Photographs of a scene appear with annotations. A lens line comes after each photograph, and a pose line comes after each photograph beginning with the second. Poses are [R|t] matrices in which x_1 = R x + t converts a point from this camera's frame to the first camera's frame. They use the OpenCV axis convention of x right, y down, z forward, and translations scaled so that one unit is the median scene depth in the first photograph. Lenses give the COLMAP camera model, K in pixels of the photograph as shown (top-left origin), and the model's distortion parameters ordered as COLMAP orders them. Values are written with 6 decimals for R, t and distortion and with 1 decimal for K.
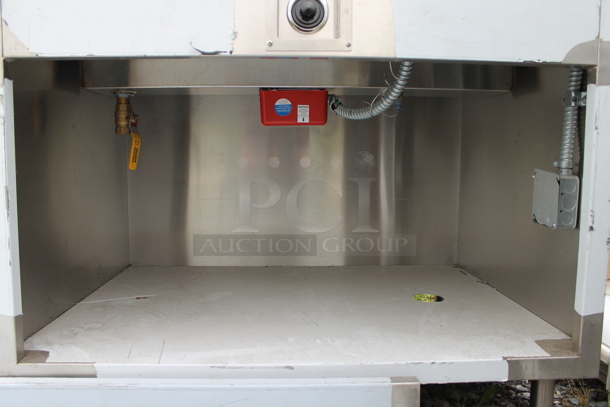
lens RADIAL K [[498.9, 0, 305.0], [0, 498.9, 203.5], [0, 0, 1]] dist [-0.061007, 0.010340]
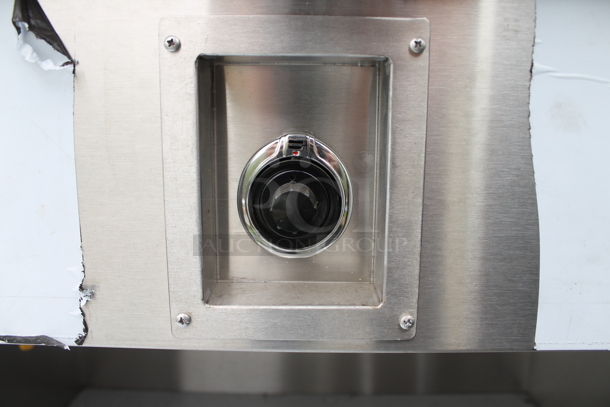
lens RADIAL K [[498.9, 0, 305.0], [0, 498.9, 203.5], [0, 0, 1]] dist [-0.061007, 0.010340]
pose [[0.999062, 0.009710, -0.042195, 0.026055], [-0.006030, 0.996235, 0.086489, -0.391162], [0.042876, -0.086153, 0.995359, 0.584622]]
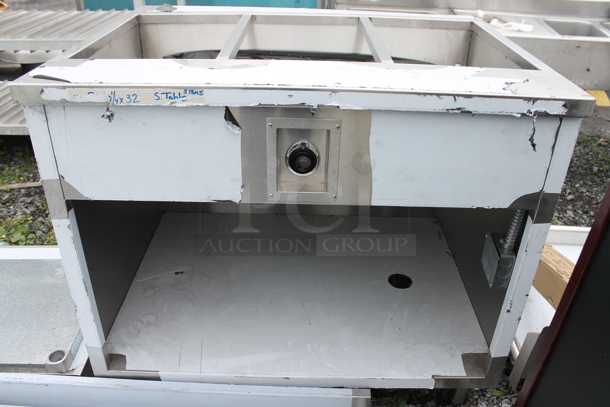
lens RADIAL K [[498.9, 0, 305.0], [0, 498.9, 203.5], [0, 0, 1]] dist [-0.061007, 0.010340]
pose [[0.998798, 0.037691, -0.031346, 0.049040], [-0.021321, 0.909766, 0.414573, -0.743669], [0.044143, -0.413406, 0.909476, -0.141600]]
